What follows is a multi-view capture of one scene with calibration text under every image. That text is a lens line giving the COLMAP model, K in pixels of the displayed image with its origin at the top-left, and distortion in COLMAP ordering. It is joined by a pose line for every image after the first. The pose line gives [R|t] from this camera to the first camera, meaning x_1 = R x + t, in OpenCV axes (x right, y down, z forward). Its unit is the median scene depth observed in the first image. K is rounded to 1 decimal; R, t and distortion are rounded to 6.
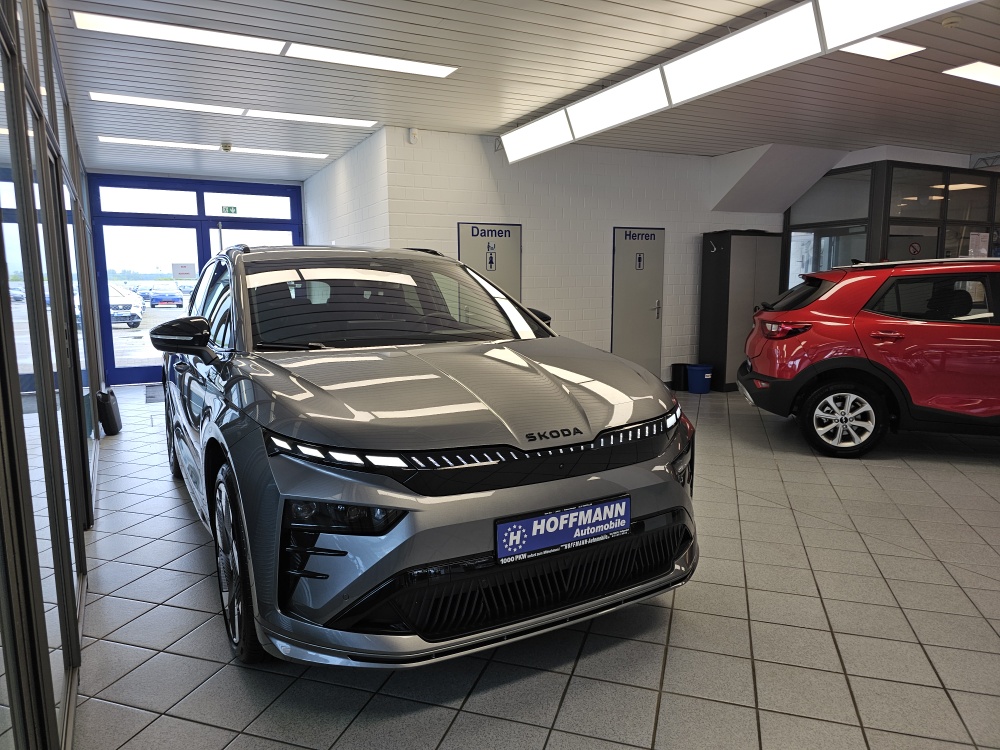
lens RADIAL K [[676.8, 0, 498.7], [0, 676.8, 367.6], [0, 0, 1]] dist [0.077393, -0.101892]
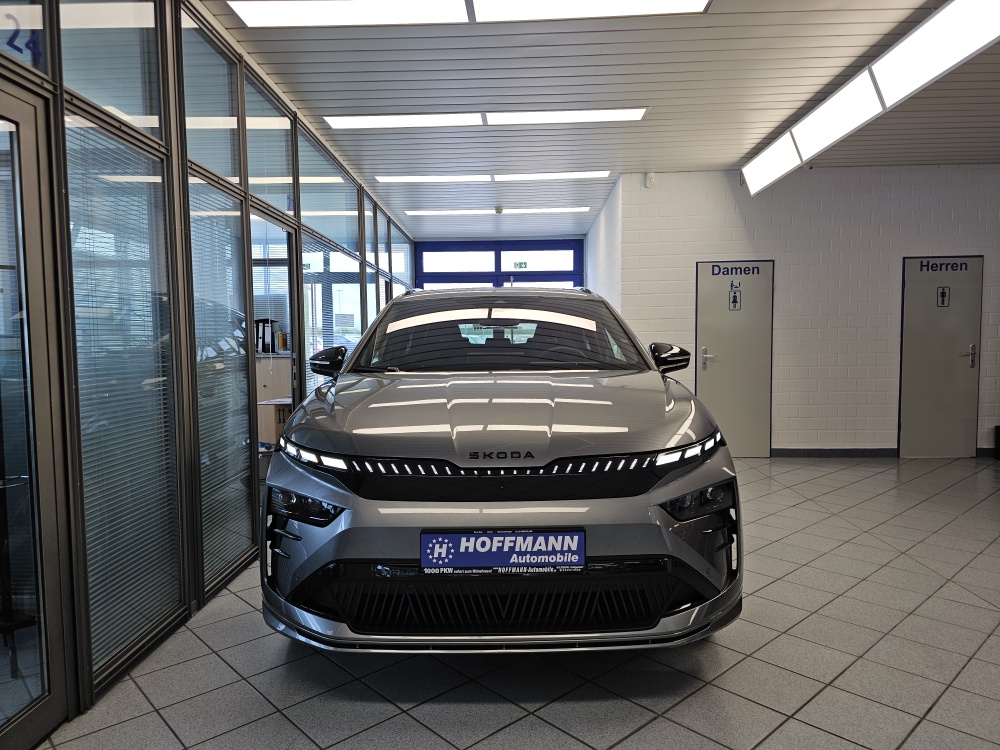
lens RADIAL K [[685.7, 0, 498.7], [0, 685.7, 367.6], [0, 0, 1]] dist [0.029888, -0.042519]
pose [[0.869585, 0.017086, -0.493487, 0.556978], [-0.054821, 0.996563, -0.062096, 0.031799], [0.490730, 0.081052, 0.867534, 0.109644]]
